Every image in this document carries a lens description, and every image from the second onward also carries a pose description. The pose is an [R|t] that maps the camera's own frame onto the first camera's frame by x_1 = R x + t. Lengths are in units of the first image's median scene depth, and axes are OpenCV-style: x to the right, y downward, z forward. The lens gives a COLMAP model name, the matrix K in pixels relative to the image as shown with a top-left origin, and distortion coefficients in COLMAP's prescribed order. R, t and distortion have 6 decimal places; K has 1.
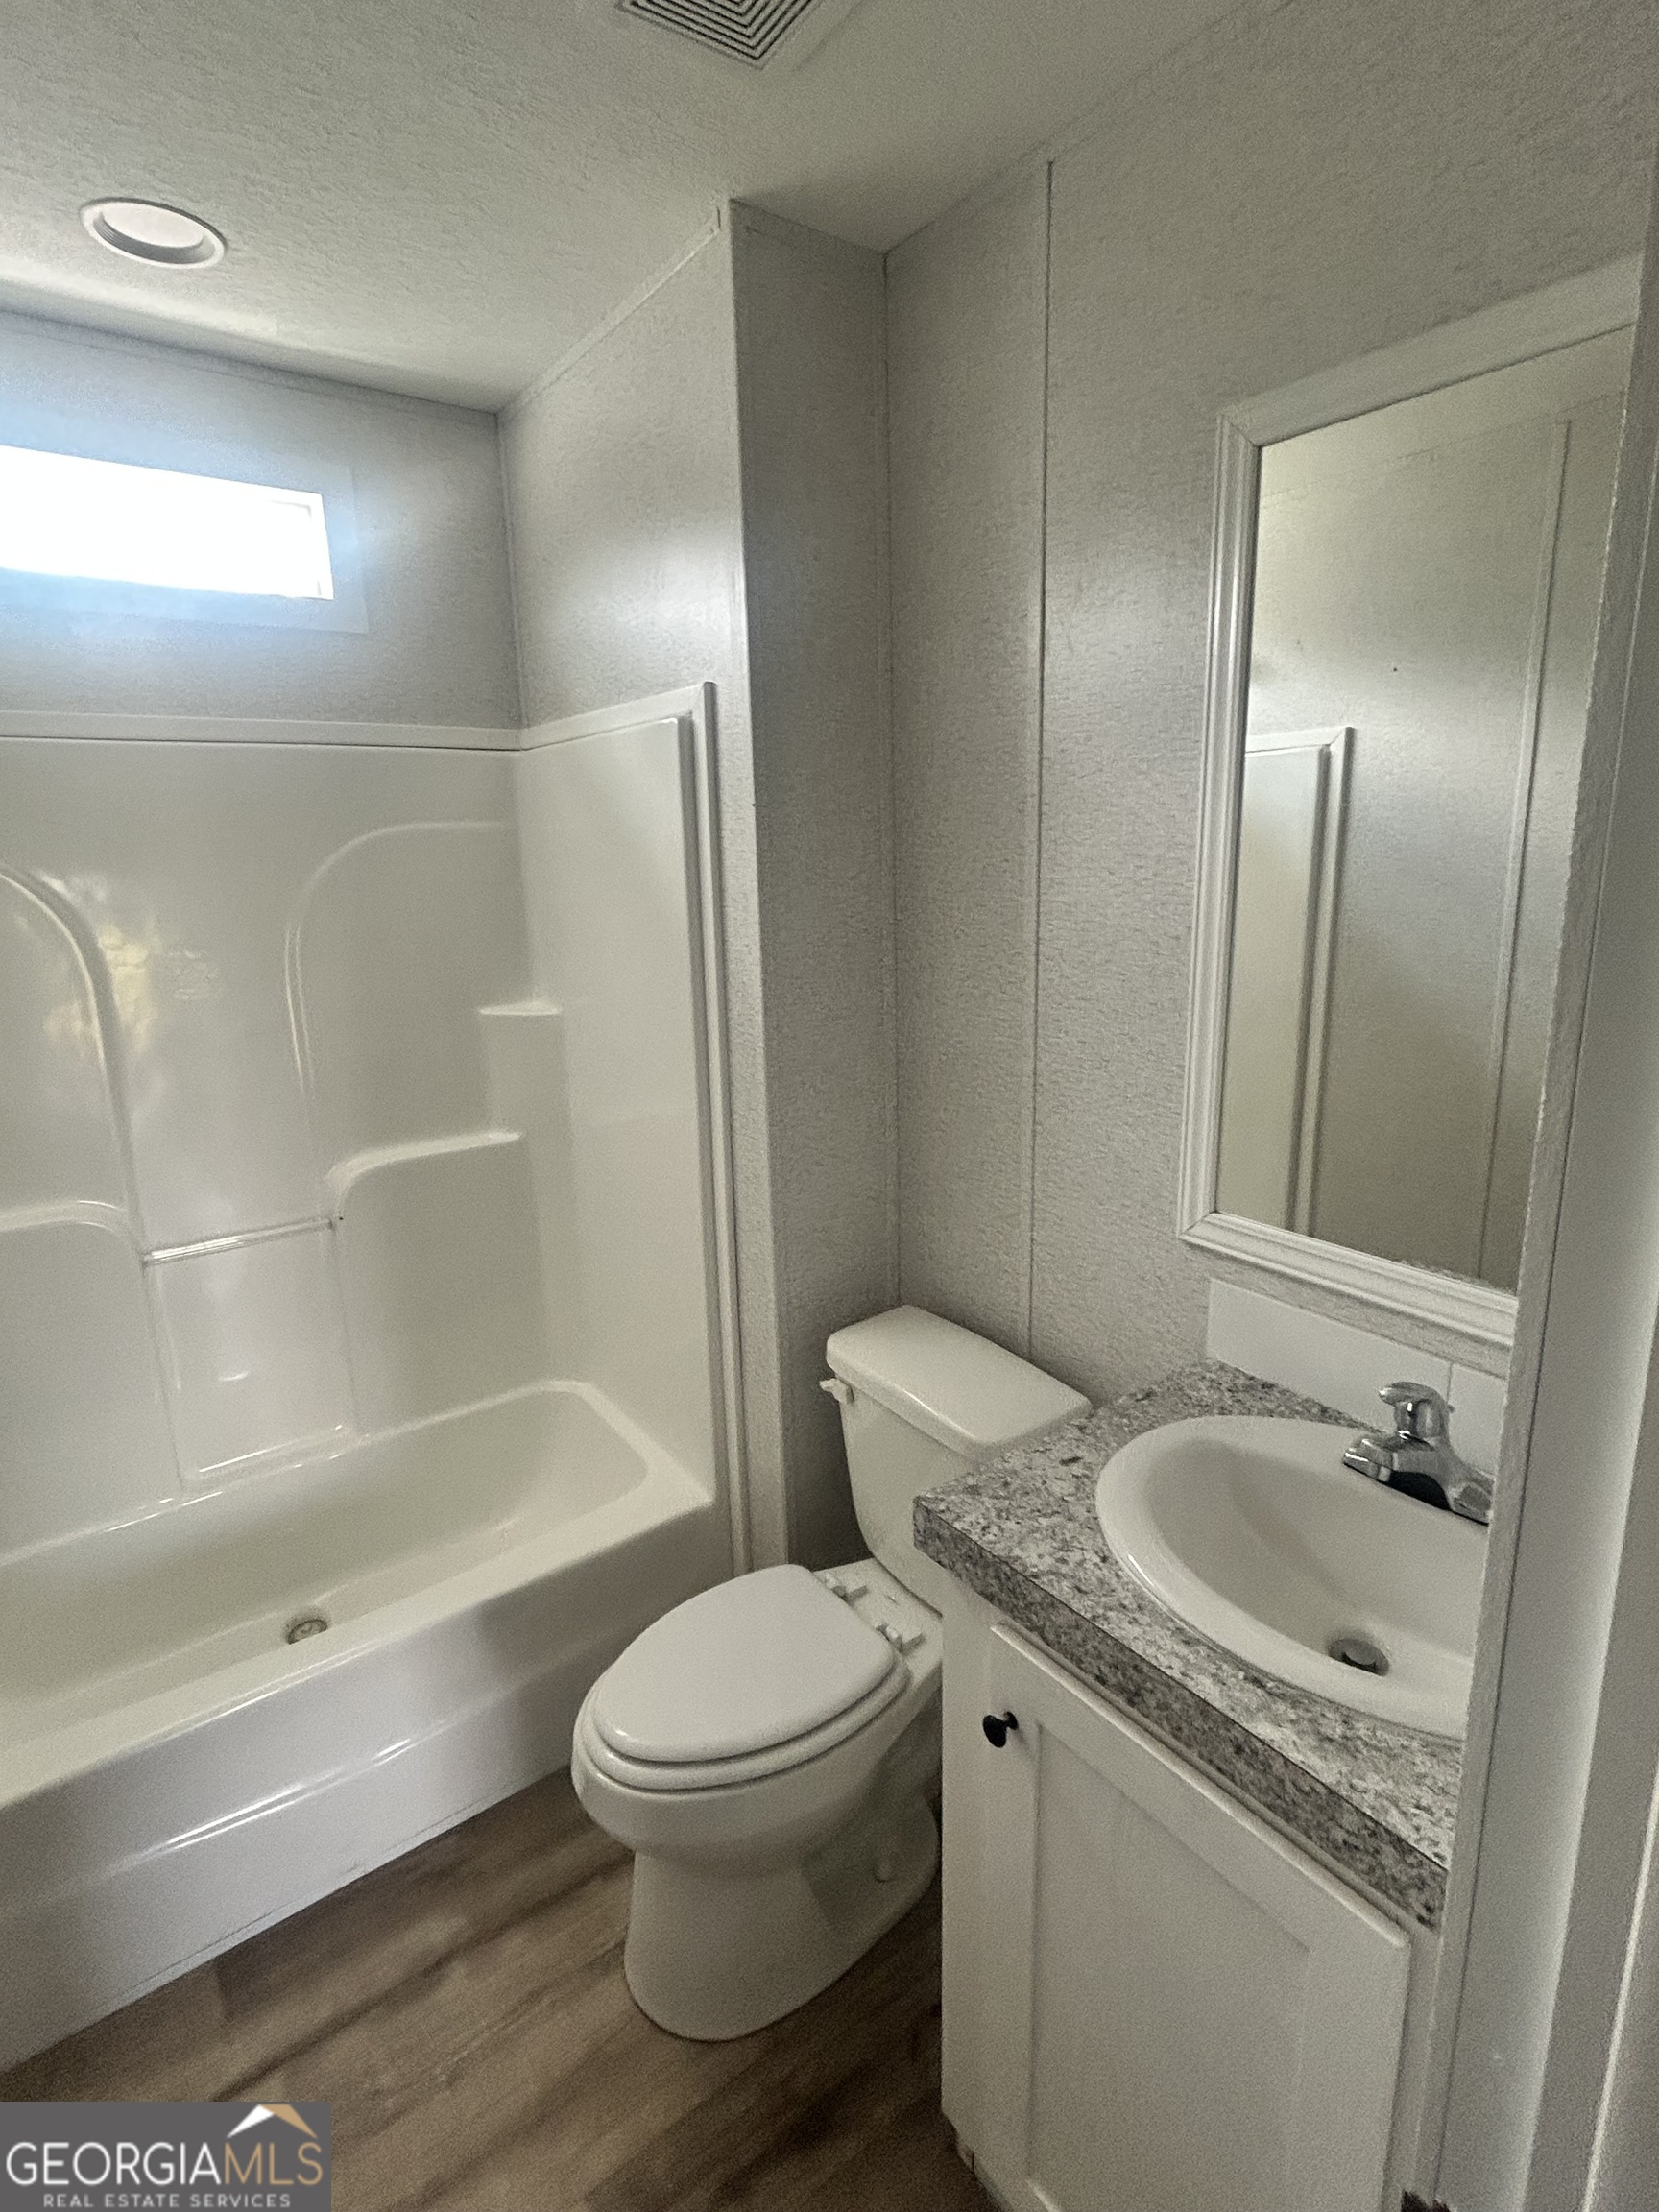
lens RADIAL K [[1098.5, 0, 831.5], [0, 1098.5, 1086.1], [0, 0, 1]] dist [0.002429, 0.001834]
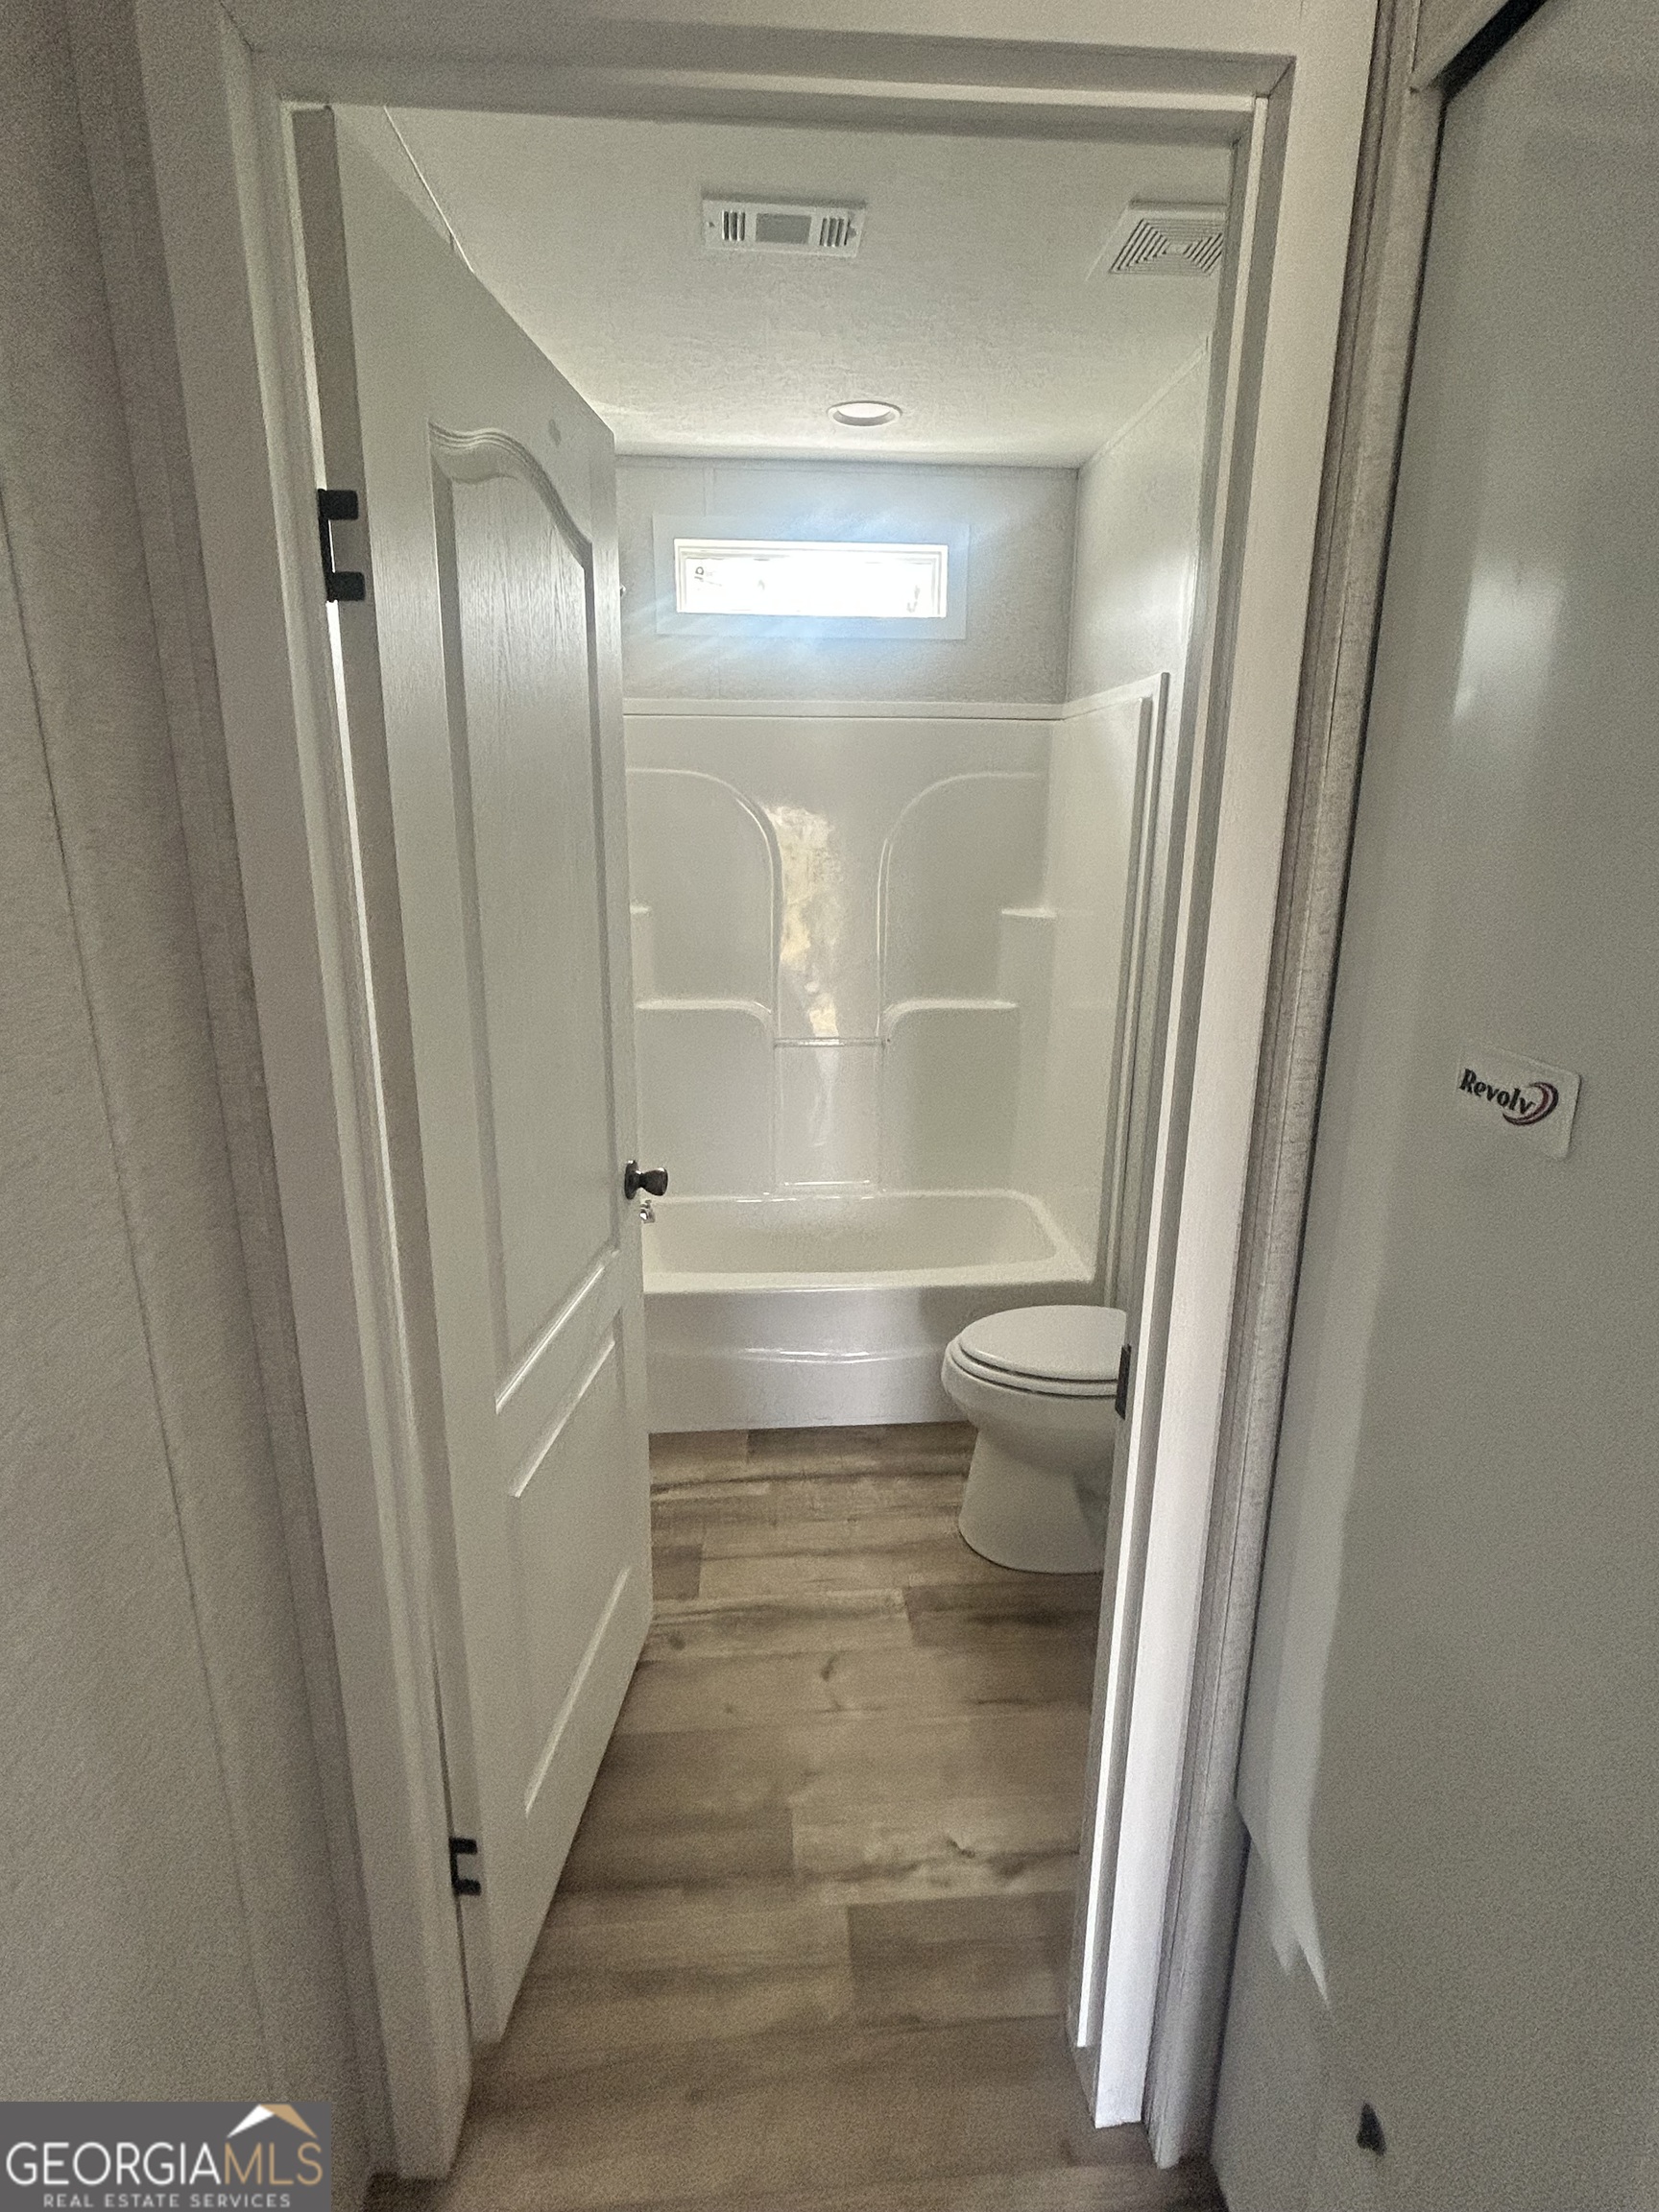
lens RADIAL K [[1098.5, 0, 831.5], [0, 1098.5, 1086.1], [0, 0, 1]] dist [0.002429, 0.001834]
pose [[0.846953, 0.164570, -0.505557, 0.282366], [-0.145545, 0.986332, 0.077242, 0.088557], [0.511359, 0.008161, 0.859329, -0.356090]]
